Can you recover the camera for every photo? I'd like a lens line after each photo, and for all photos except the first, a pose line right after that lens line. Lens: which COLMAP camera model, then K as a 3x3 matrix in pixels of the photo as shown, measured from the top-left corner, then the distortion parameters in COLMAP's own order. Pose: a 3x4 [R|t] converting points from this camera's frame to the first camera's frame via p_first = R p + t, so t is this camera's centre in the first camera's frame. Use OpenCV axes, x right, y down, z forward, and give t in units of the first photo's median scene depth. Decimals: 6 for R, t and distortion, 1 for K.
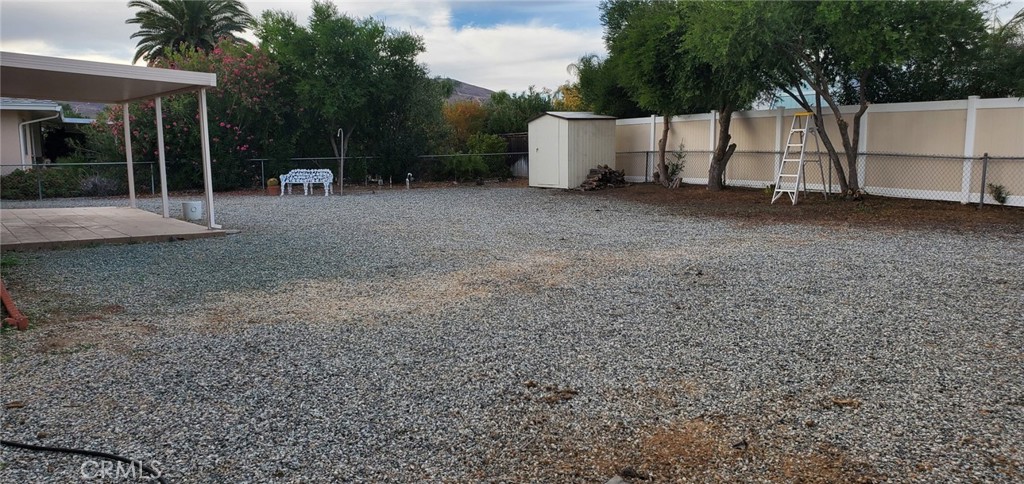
lens RADIAL K [[789.0, 0, 512.0], [0, 789.0, 242.0], [0, 0, 1]] dist [0.001428, 0.000605]
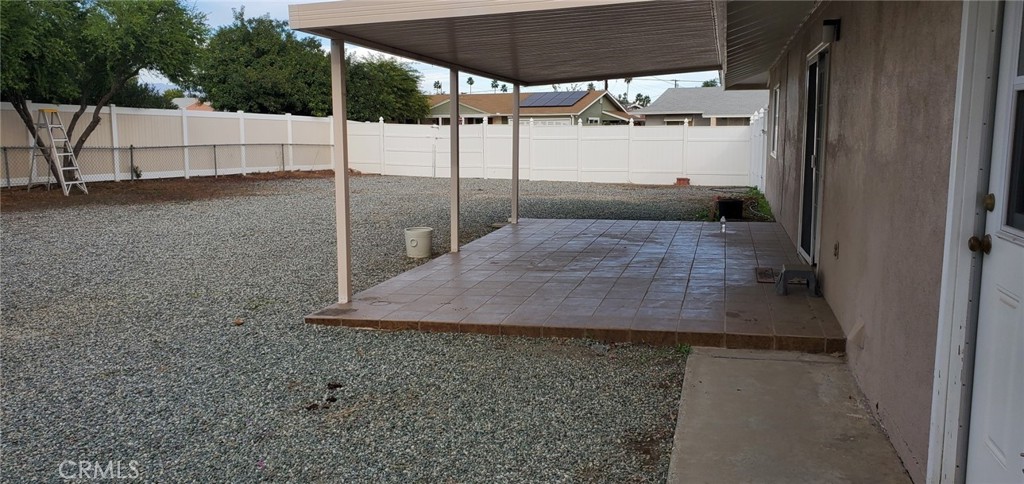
lens RADIAL K [[789.0, 0, 512.0], [0, 789.0, 242.0], [0, 0, 1]] dist [0.001428, 0.000605]
pose [[-0.606572, -0.102537, 0.788389, -0.960656], [0.102228, 0.973357, 0.205246, -0.160104], [-0.788429, 0.205091, -0.579929, 1.289217]]
